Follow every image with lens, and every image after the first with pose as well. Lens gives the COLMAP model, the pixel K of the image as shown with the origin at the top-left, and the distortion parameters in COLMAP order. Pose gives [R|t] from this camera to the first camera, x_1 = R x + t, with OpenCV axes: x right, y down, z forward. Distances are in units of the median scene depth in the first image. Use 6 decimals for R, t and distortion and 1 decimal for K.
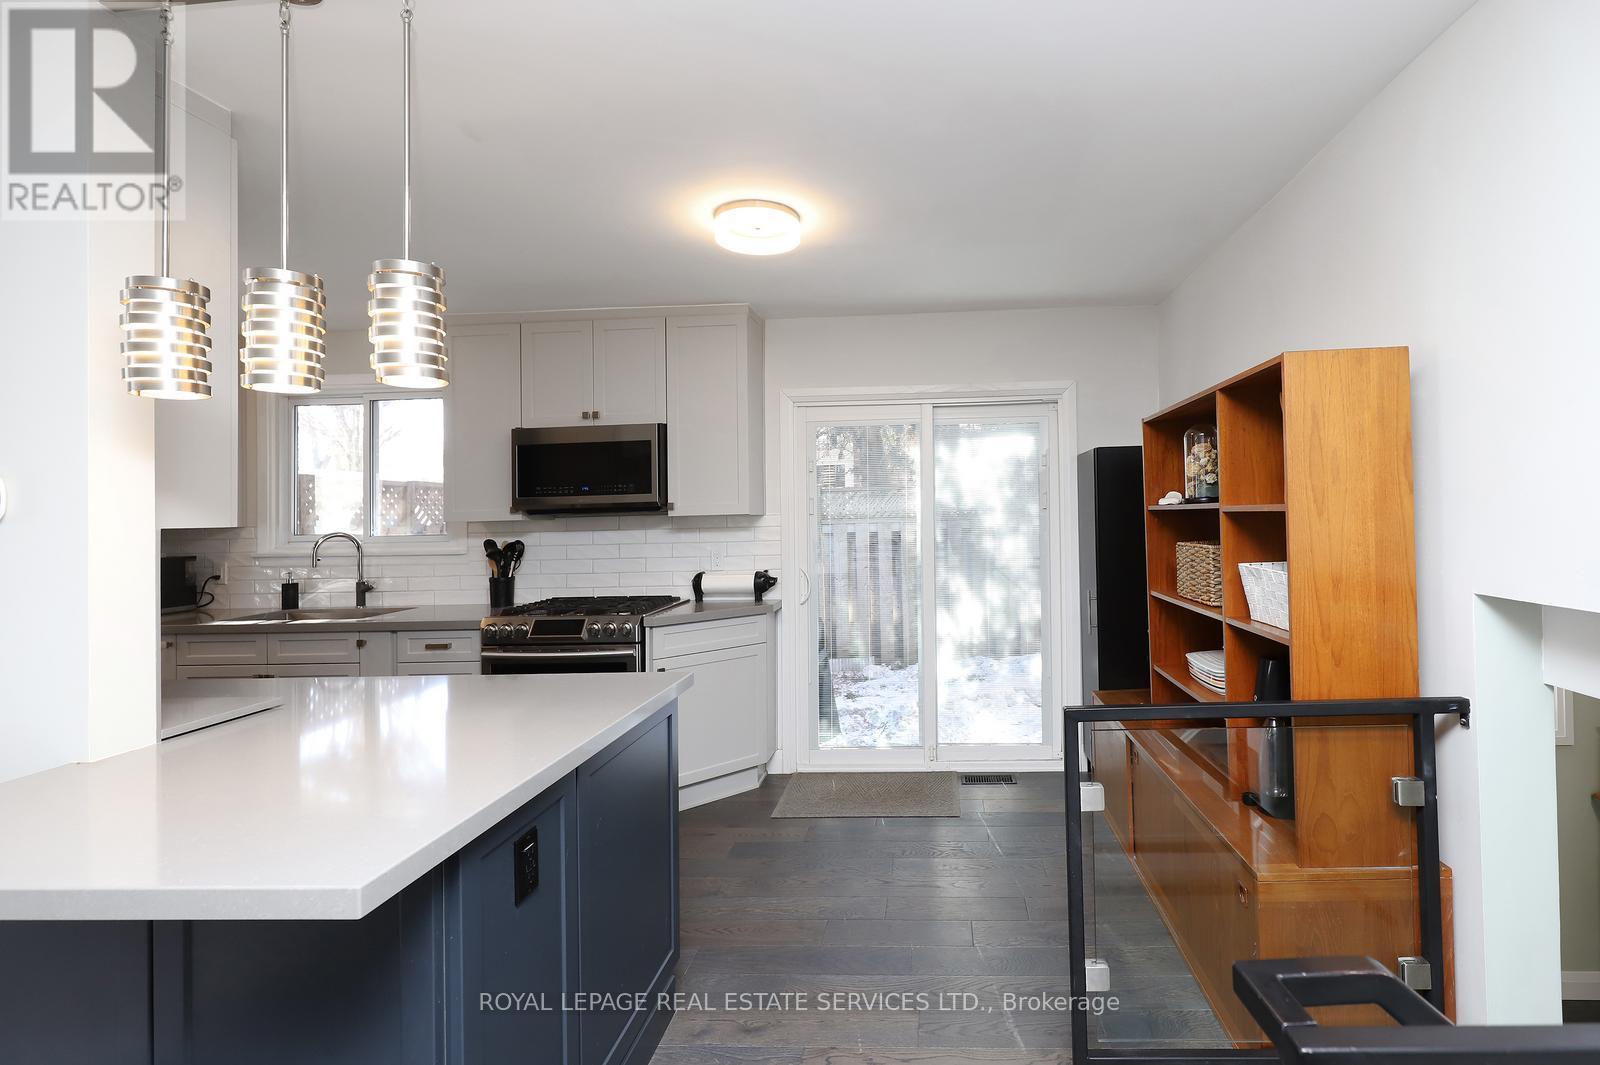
lens RADIAL K [[757.0, 0, 857.3], [0, 757.0, 556.1], [0, 0, 1]] dist [-0.001442, -0.000271]
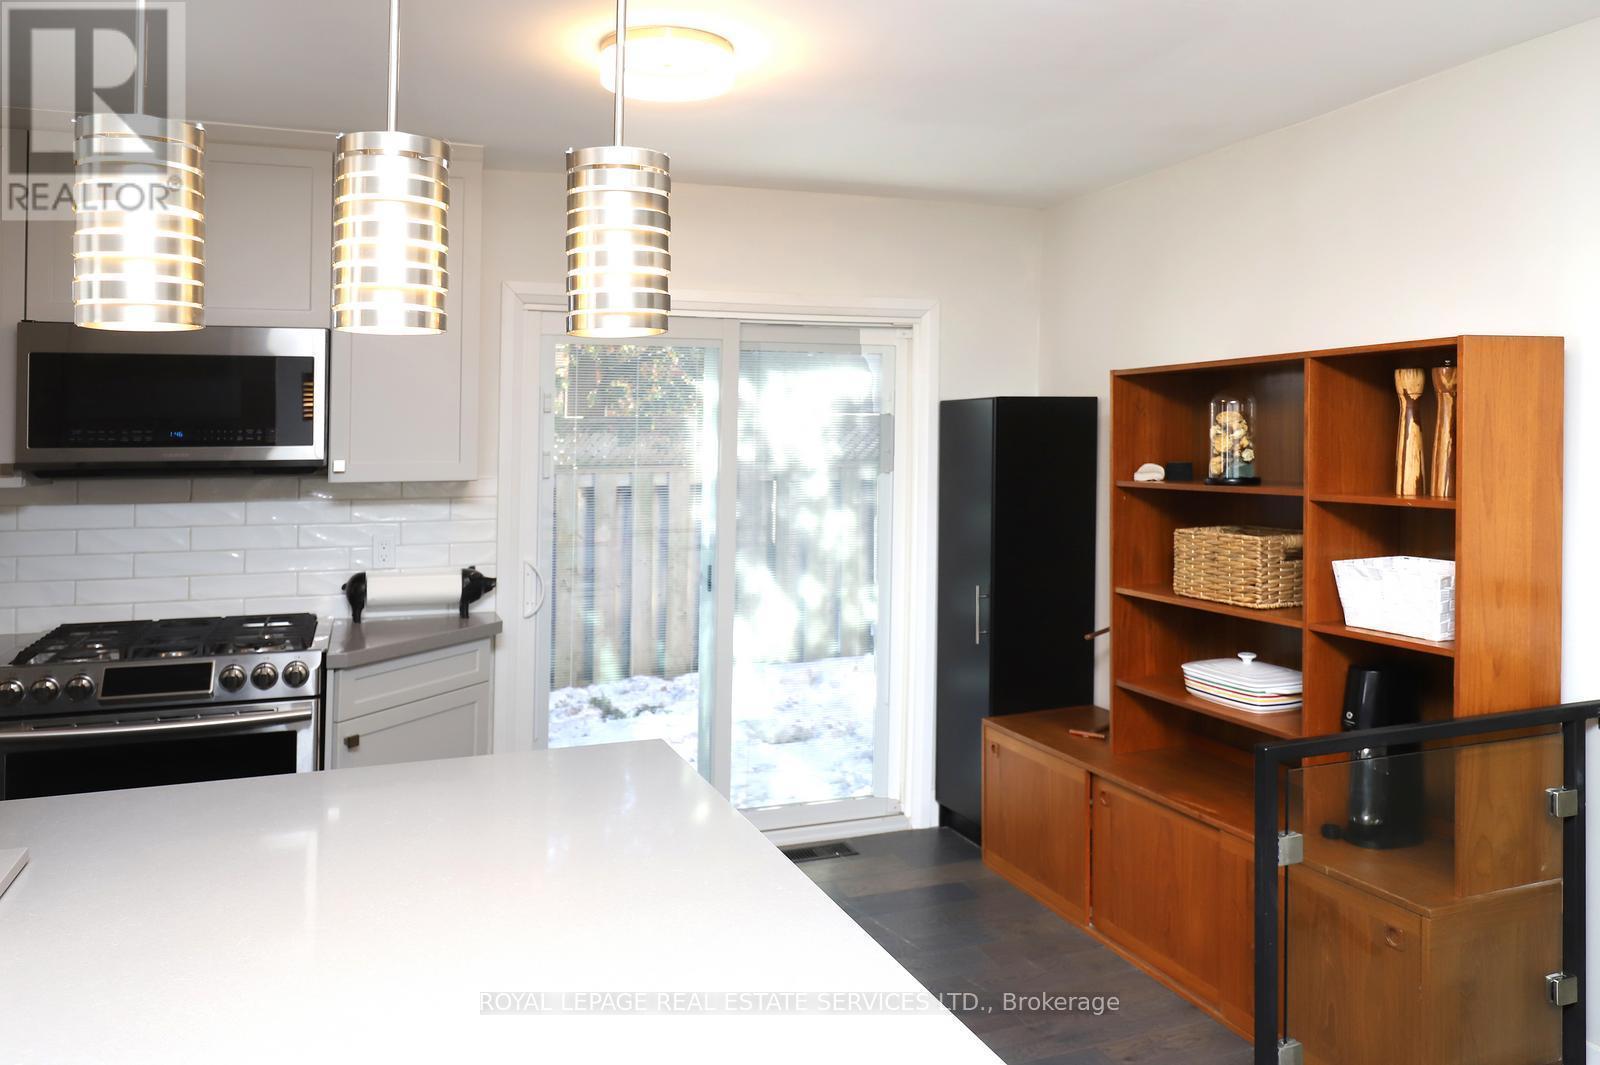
lens RADIAL K [[1153.3, 0, 800.0], [0, 1153.3, 532.5], [0, 0, 1]] dist [-0.000620, -0.000276]
pose [[0.923382, -0.015988, 0.383549, -0.251793], [0.011026, 0.999825, 0.015130, -0.022190], [-0.383723, -0.009742, 0.923397, 0.007709]]
